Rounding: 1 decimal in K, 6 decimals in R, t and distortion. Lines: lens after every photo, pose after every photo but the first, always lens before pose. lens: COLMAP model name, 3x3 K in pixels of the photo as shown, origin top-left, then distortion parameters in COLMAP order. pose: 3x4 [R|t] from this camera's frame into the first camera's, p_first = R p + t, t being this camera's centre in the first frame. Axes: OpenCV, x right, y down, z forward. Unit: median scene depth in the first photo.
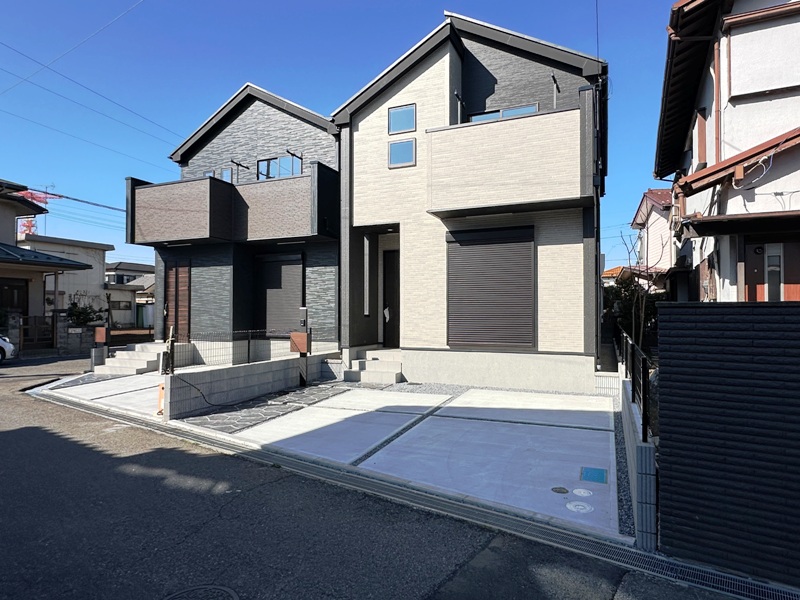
lens RADIAL K [[486.2, 0, 397.4], [0, 486.2, 303.3], [0, 0, 1]] dist [-0.002426, -0.000225]
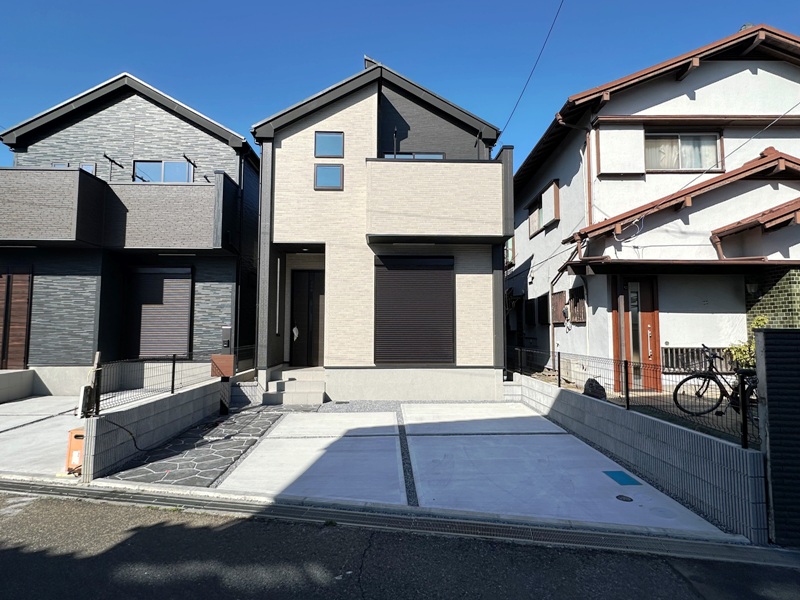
lens RADIAL K [[417.9, 0, 400.0], [0, 417.9, 300.0], [0, 0, 1]] dist [-0.003008, 0.000372]
pose [[0.902041, 0.031880, 0.430471, -0.221664], [-0.010034, 0.998548, -0.052925, -0.002642], [-0.431533, 0.043421, 0.901052, 0.144605]]
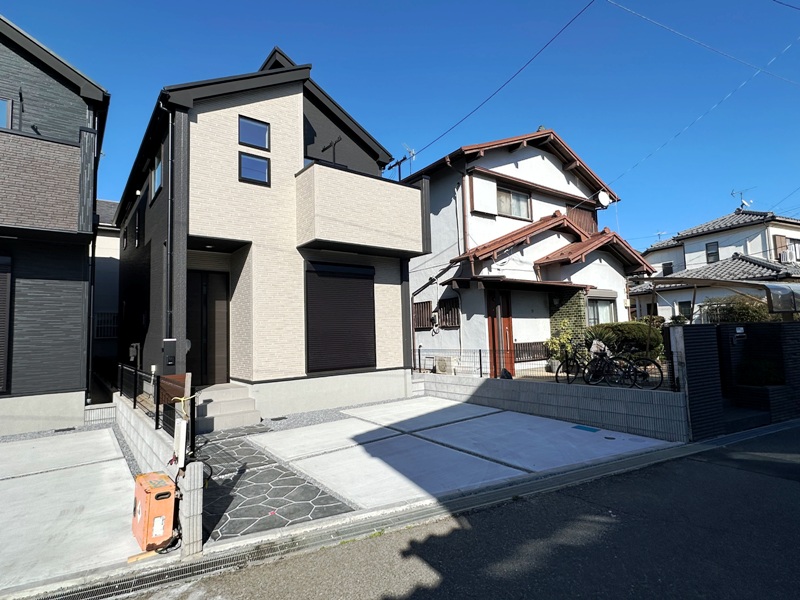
lens RADIAL K [[417.9, 0, 400.0], [0, 417.9, 300.0], [0, 0, 1]] dist [-0.003008, 0.000372]
pose [[0.472043, 0.056361, 0.879772, -0.531871], [0.015789, 0.997254, -0.072359, 0.001430], [-0.881434, 0.048047, 0.469857, 0.385743]]
